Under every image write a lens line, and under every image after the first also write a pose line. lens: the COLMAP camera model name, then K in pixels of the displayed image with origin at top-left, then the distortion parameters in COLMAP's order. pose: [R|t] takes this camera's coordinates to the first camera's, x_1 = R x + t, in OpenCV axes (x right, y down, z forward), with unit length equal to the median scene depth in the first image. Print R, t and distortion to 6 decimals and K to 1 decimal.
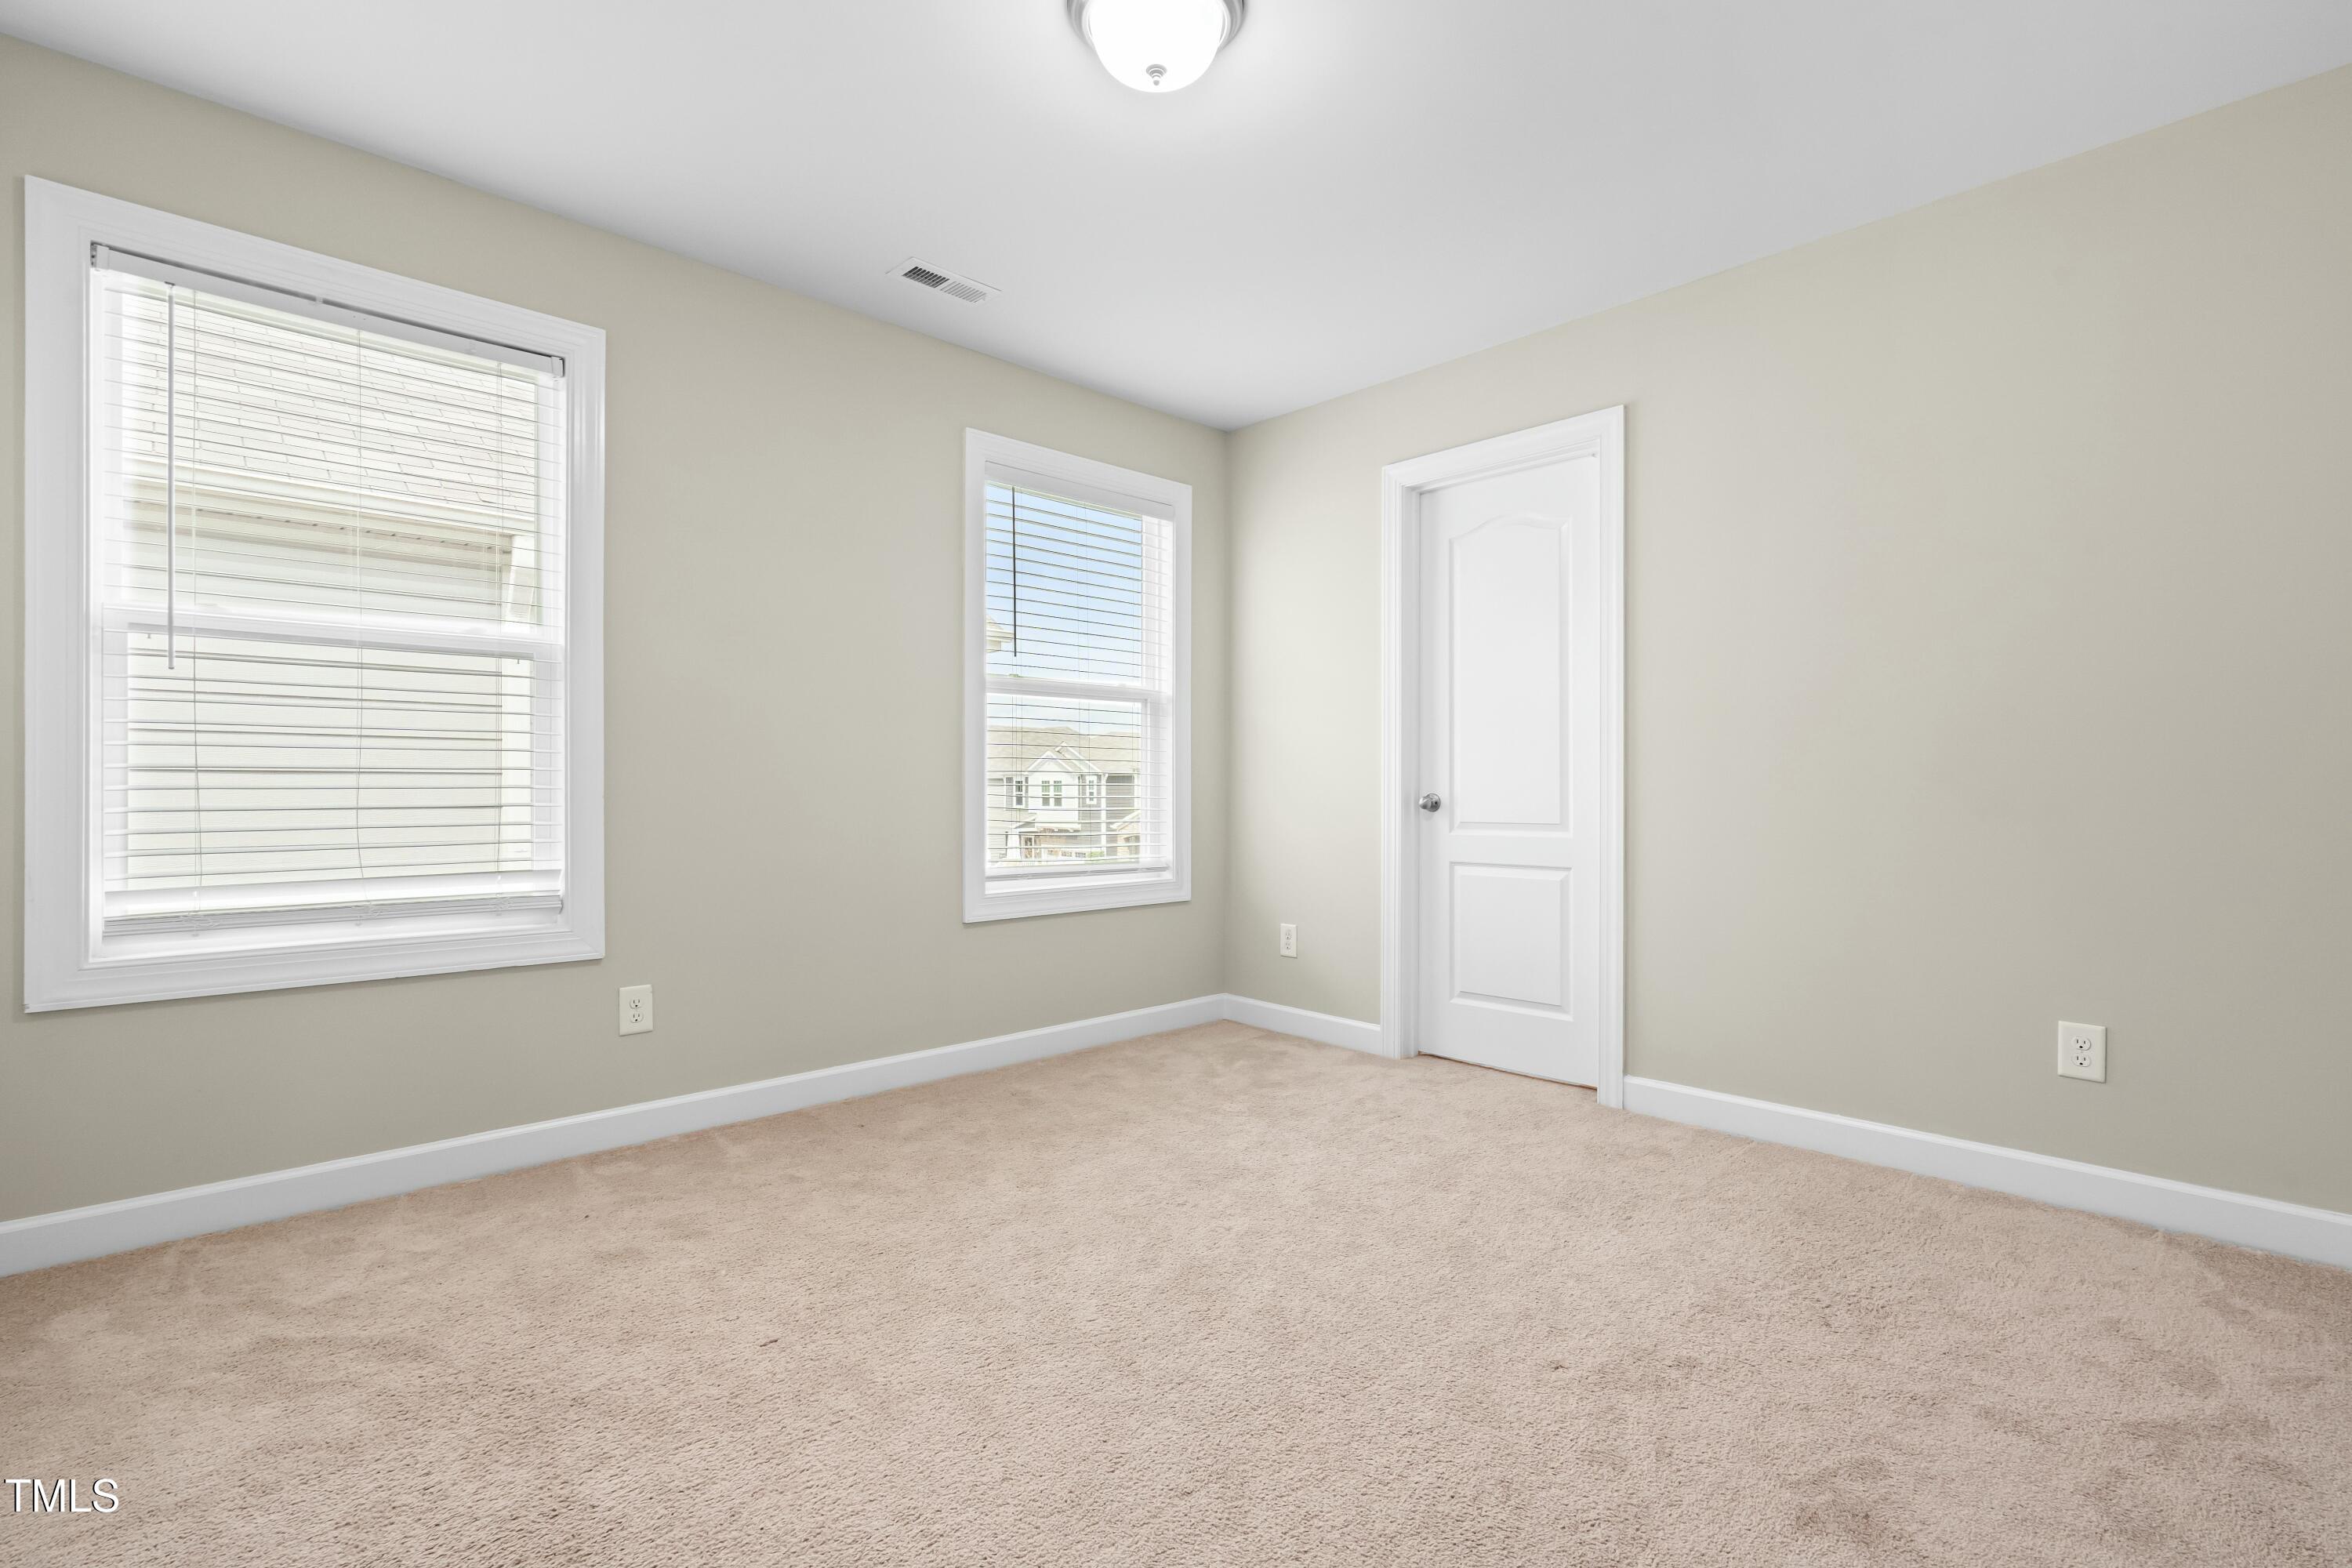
lens RADIAL K [[1071.5, 0, 1175.6], [0, 1071.5, 780.8], [0, 0, 1]] dist [-0.001557, 0.000020]
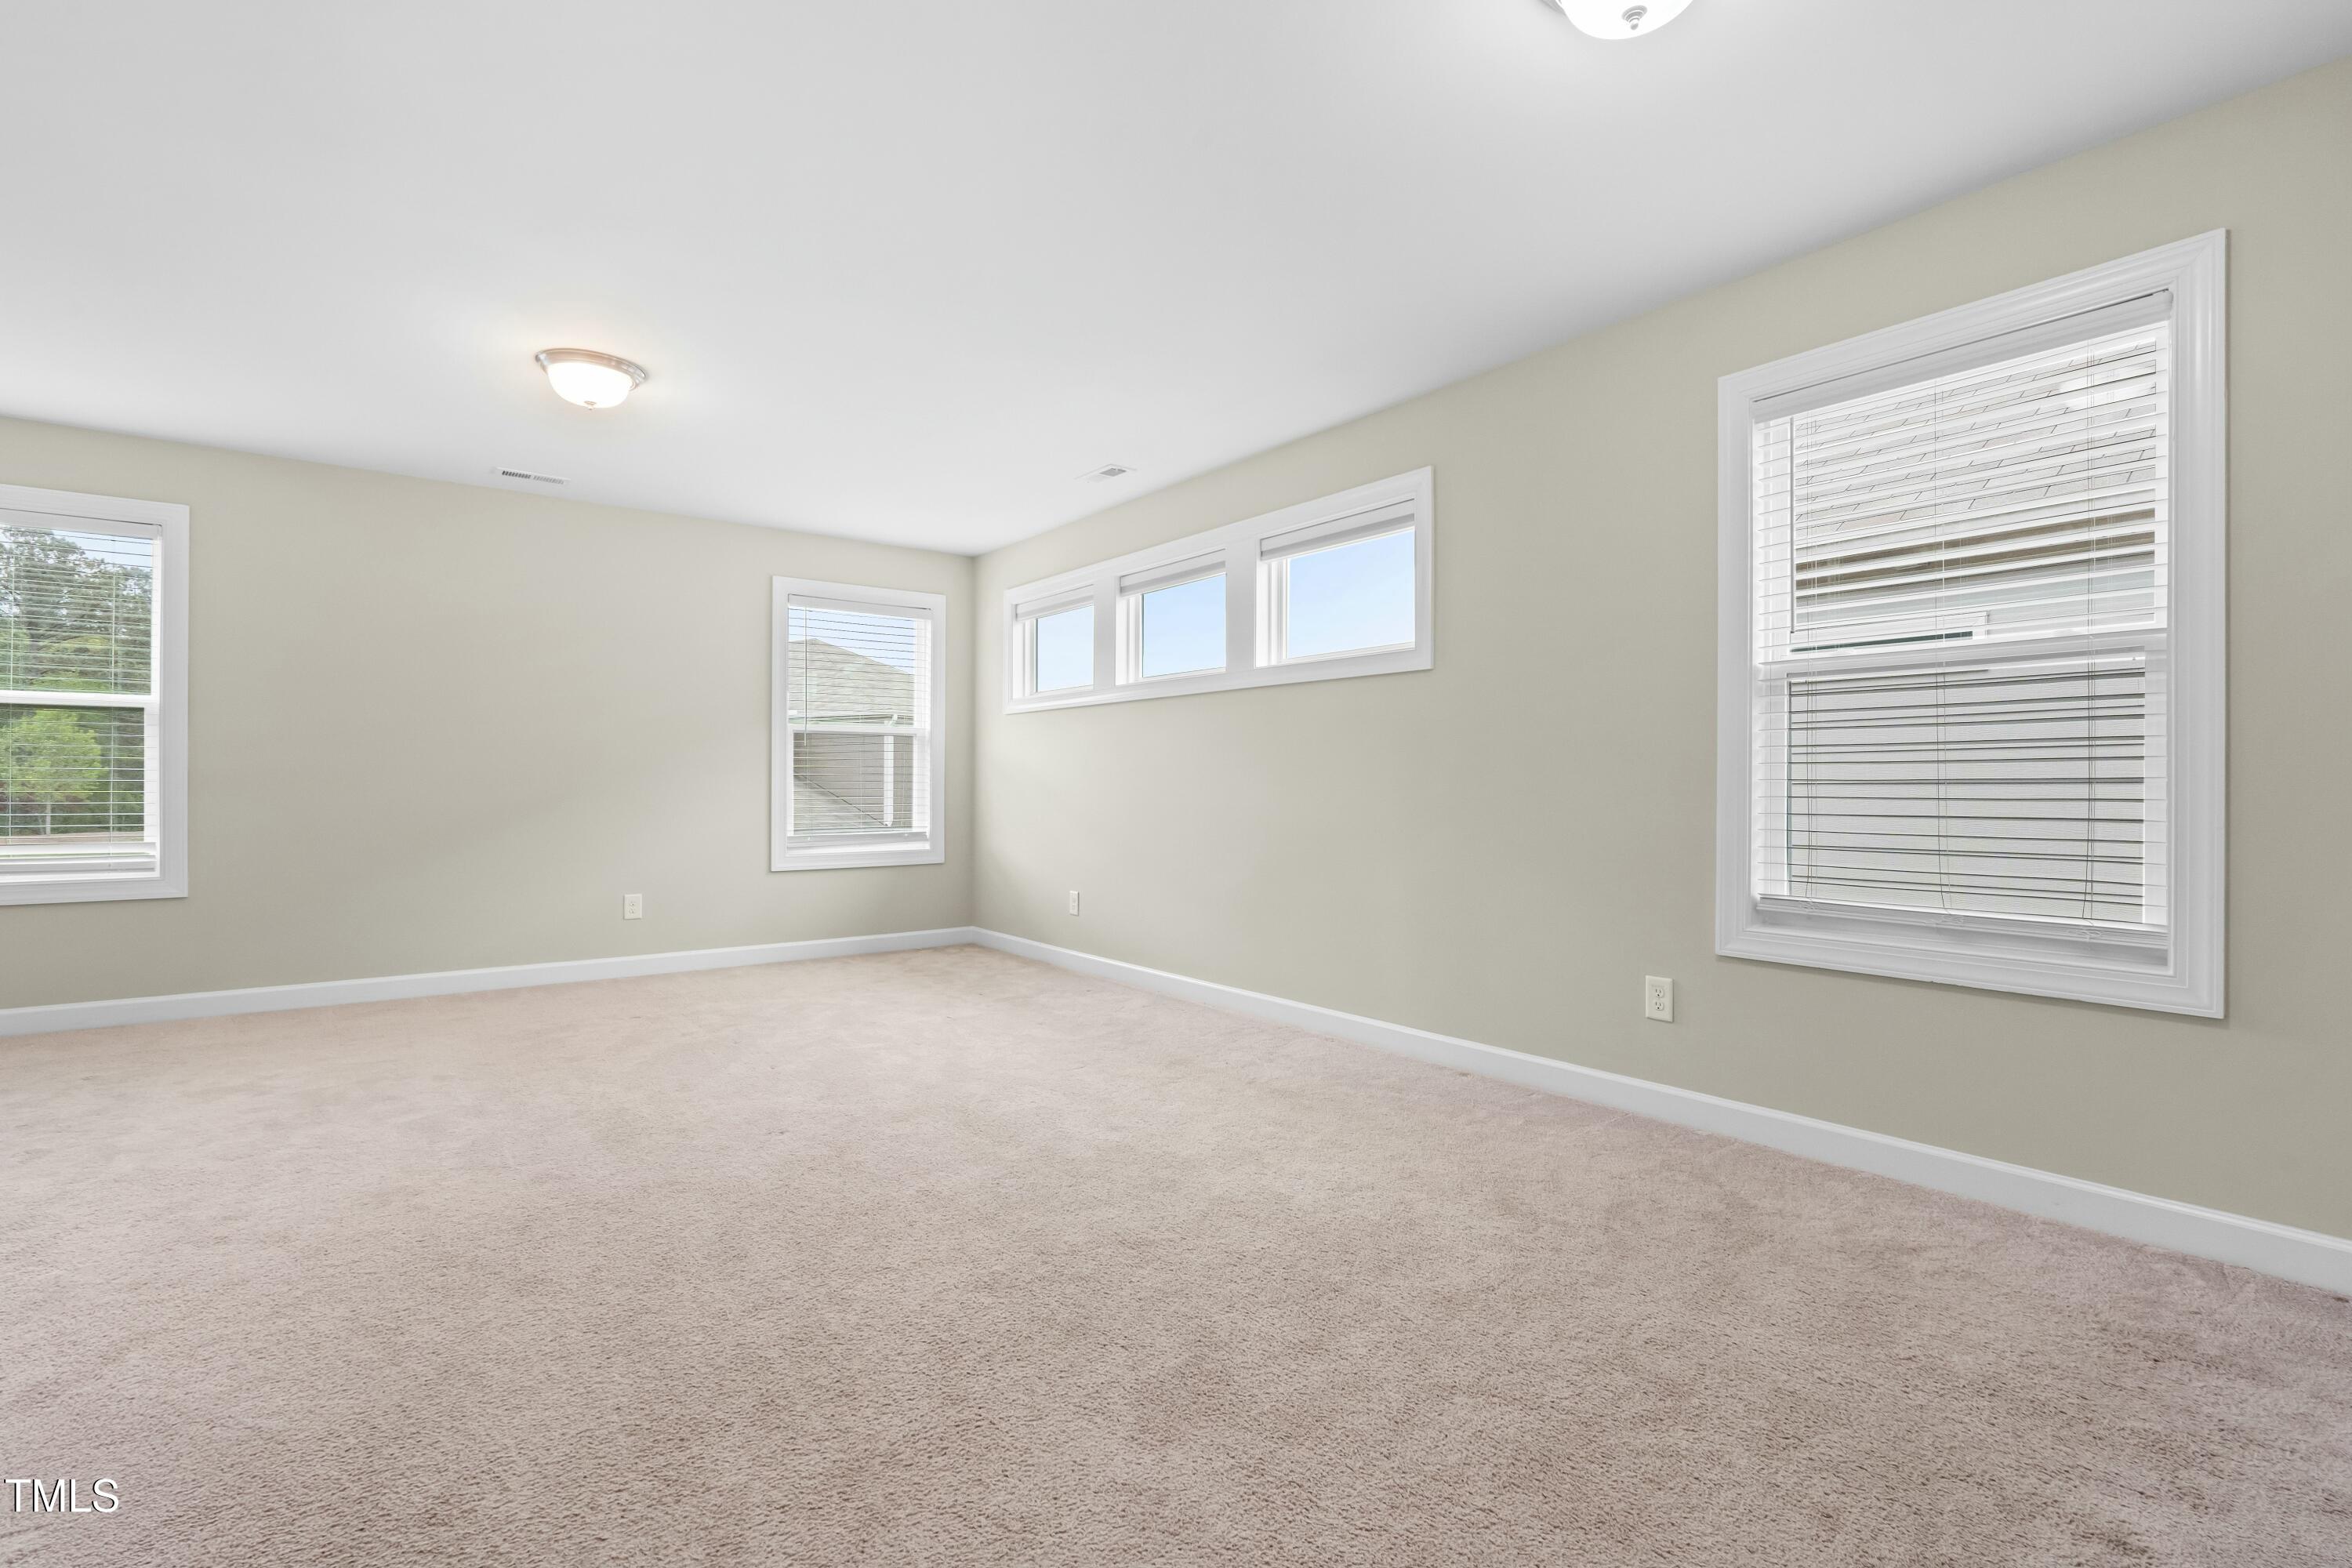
lens RADIAL K [[1088.7, 0, 1167.9], [0, 1088.7, 790.3], [0, 0, 1]] dist [0.003341, 0.000399]
pose [[-0.112239, 0.002591, -0.993678, 0.441081], [-0.002604, 0.999992, 0.002902, -0.004782], [0.993678, 0.002913, -0.112231, 0.390893]]
